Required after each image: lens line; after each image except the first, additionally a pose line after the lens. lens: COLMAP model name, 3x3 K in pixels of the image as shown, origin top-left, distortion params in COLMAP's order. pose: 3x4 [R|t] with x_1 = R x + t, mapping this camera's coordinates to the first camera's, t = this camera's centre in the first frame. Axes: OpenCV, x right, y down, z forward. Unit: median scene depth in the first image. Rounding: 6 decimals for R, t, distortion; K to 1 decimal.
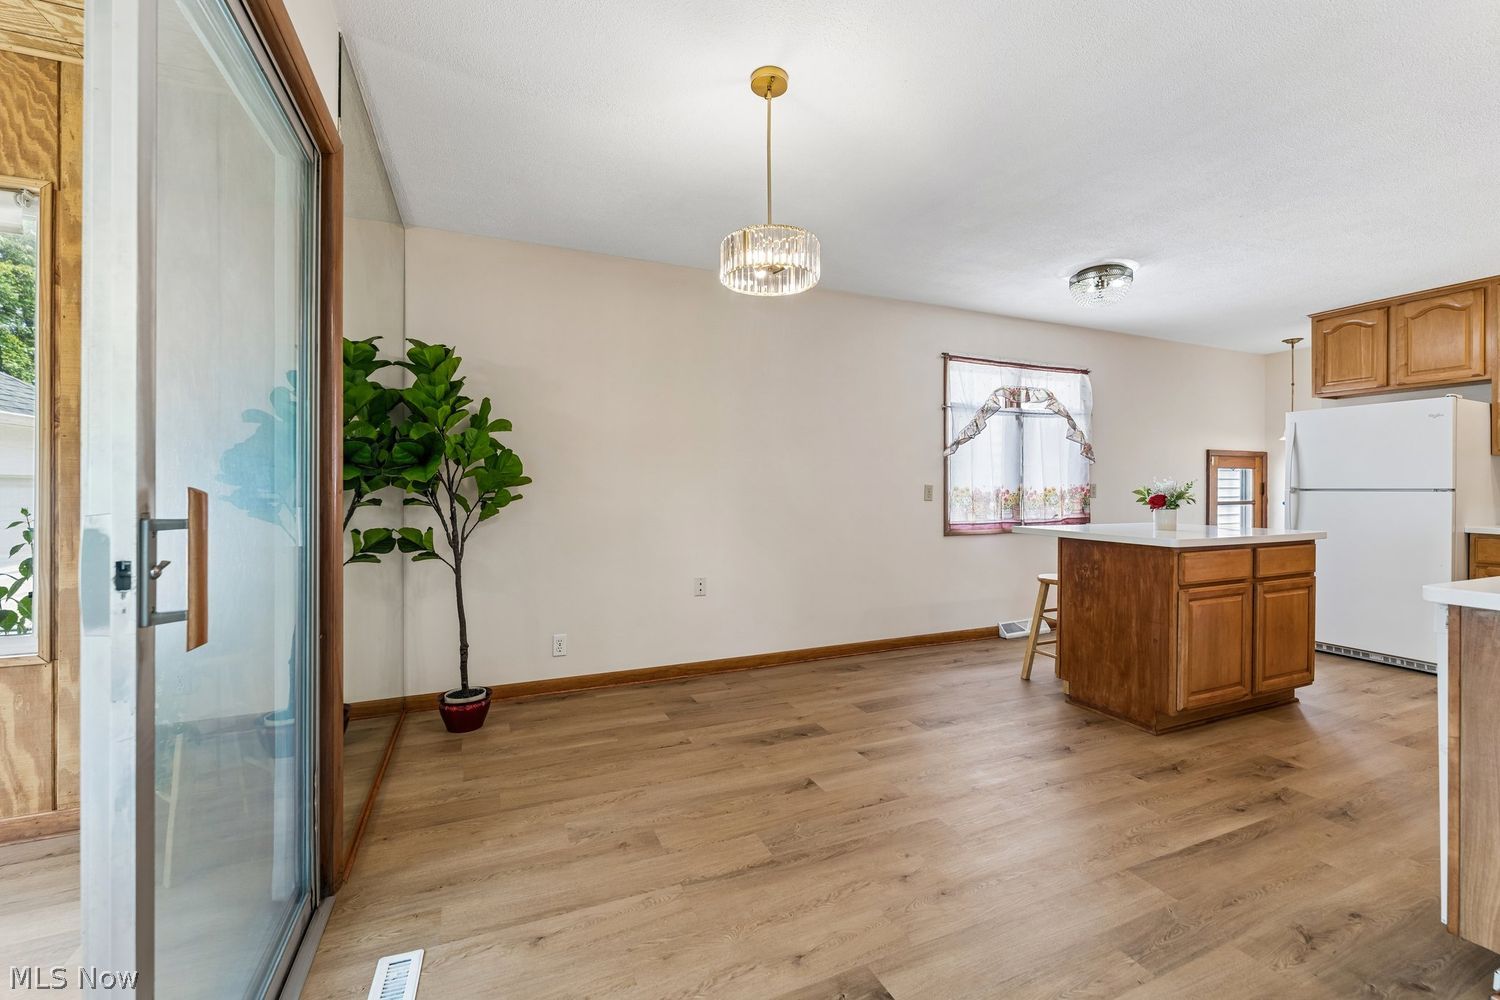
lens RADIAL K [[614.4, 0, 751.4], [0, 614.4, 487.5], [0, 0, 1]] dist [-0.003819, 0.000798]
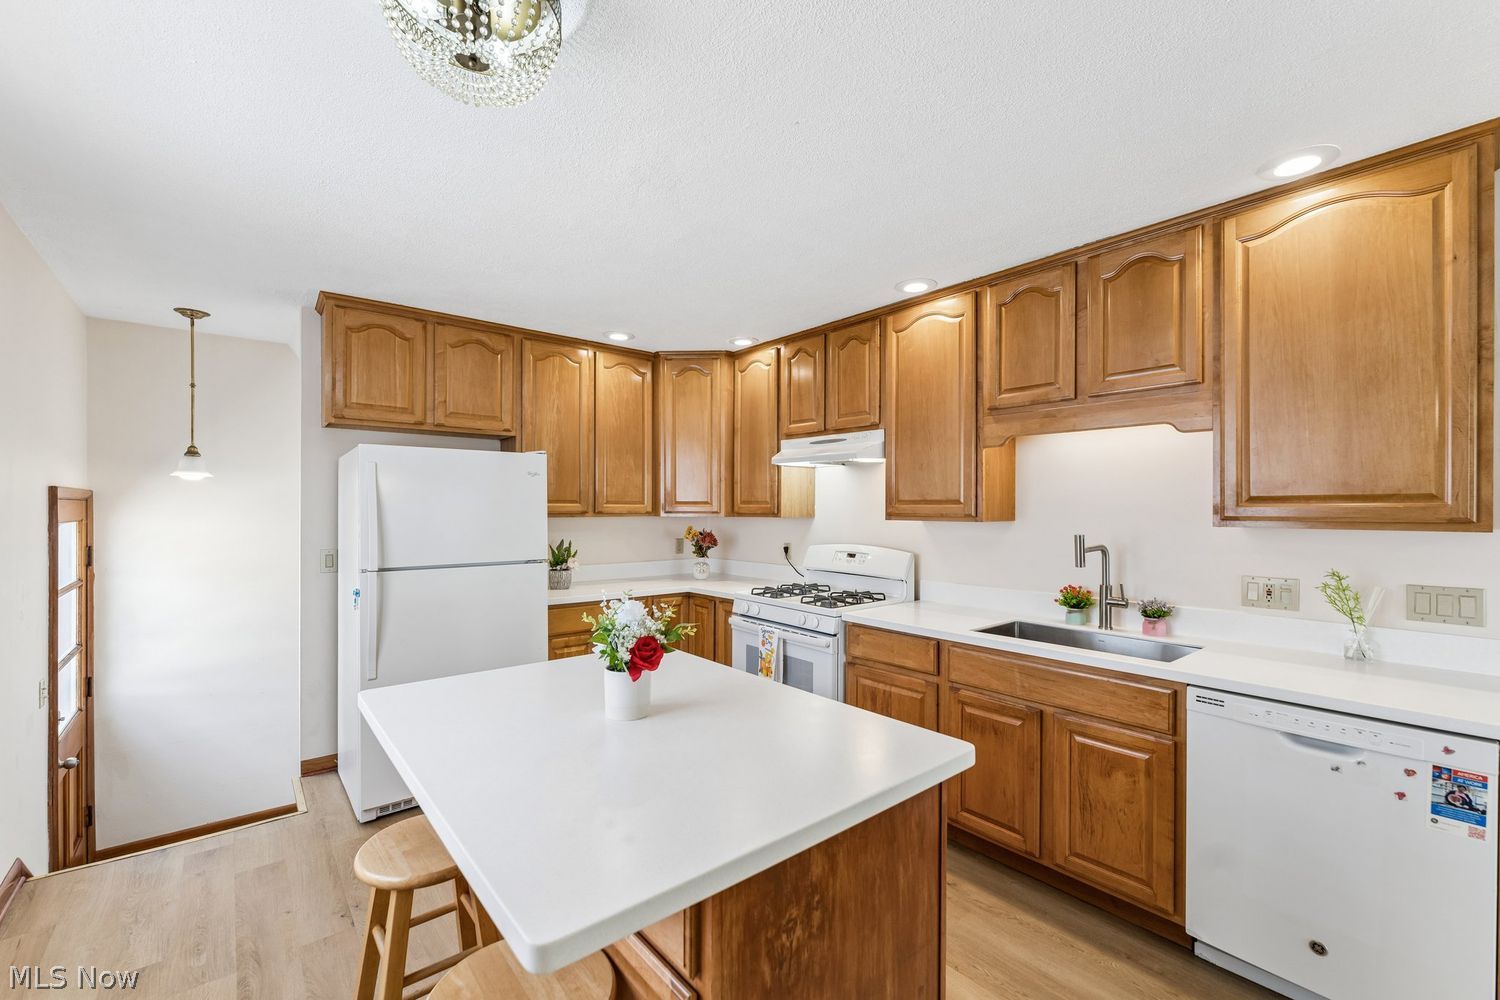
lens RADIAL K [[614.4, 0, 741.2], [0, 614.4, 509.0], [0, 0, 1]] dist [-0.003819, 0.000798]
pose [[-0.282501, -0.003344, 0.959261, 0.277648], [-0.001925, 0.999994, 0.002919, -0.092586], [-0.959265, -0.001022, -0.282506, 1.239609]]
